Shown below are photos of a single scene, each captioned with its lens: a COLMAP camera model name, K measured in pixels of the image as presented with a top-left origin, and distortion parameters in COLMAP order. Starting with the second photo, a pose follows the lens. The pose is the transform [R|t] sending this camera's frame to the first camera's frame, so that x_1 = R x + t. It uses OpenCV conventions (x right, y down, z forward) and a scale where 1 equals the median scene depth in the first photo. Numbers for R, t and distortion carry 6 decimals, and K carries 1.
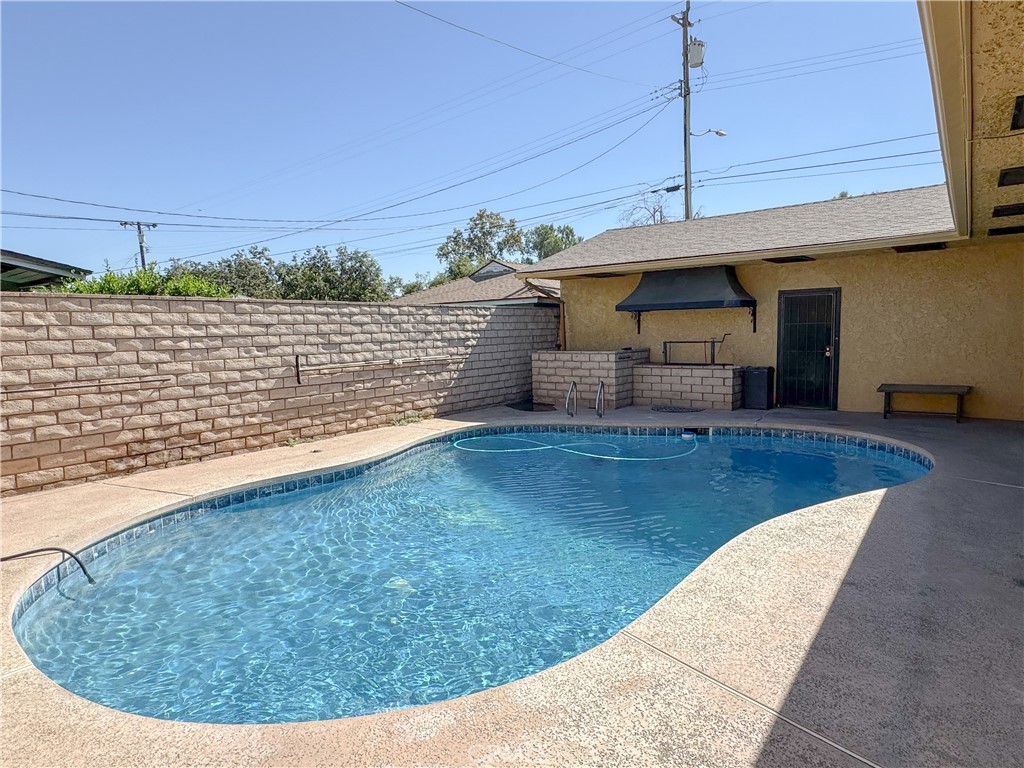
lens RADIAL K [[579.1, 0, 505.2], [0, 579.1, 385.4], [0, 0, 1]] dist [-0.000945, 0.000516]
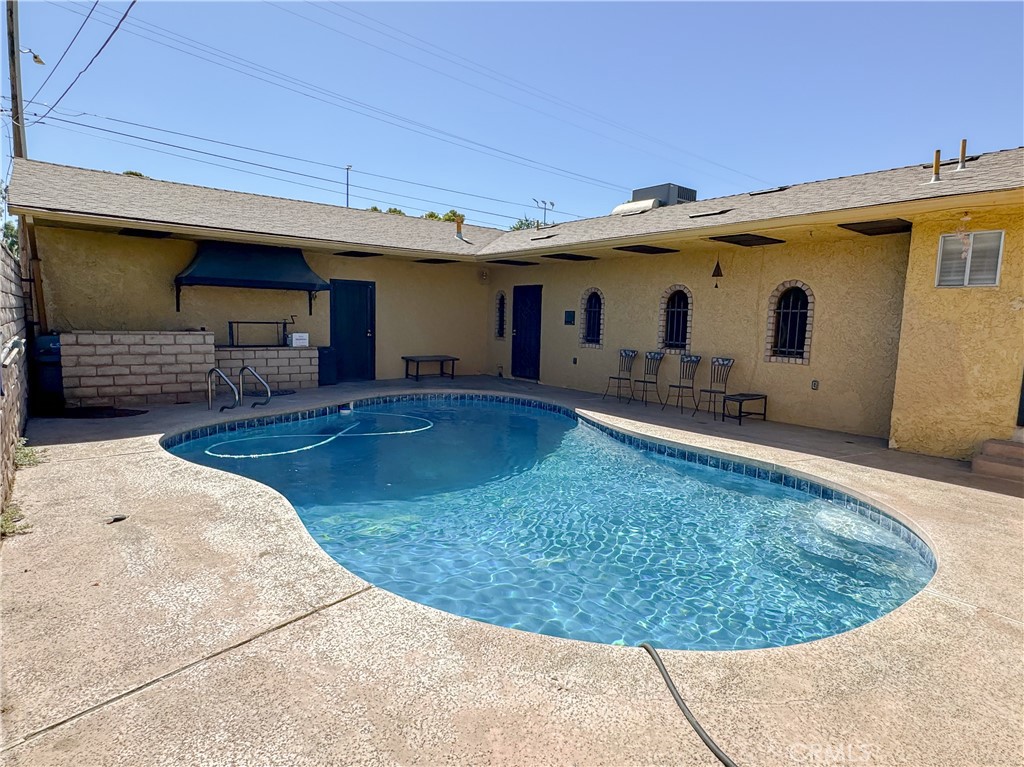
lens RADIAL K [[579.1, 0, 510.8], [0, 579.1, 379.8], [0, 0, 1]] dist [-0.000945, 0.000516]
pose [[0.215976, -0.072553, 0.973699, -0.616425], [0.061088, 0.996286, 0.060686, -0.015485], [-0.974486, 0.046374, 0.219606, 0.453476]]
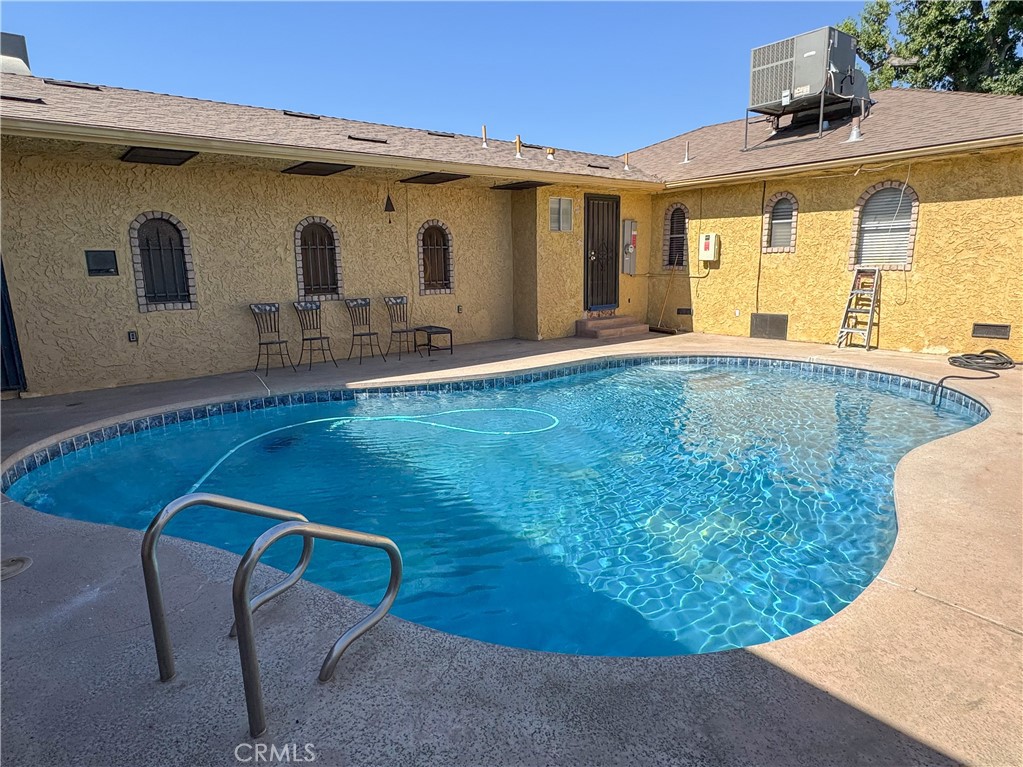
lens RADIAL K [[578.5, 0, 511.2], [0, 578.5, 386.7], [0, 0, 1]] dist [-0.000945, 0.000516]
pose [[-0.977344, -0.002698, 0.211640, 0.017555], [0.062131, 0.952210, 0.299059, -0.103480], [-0.202332, 0.305433, -0.930469, 1.214590]]
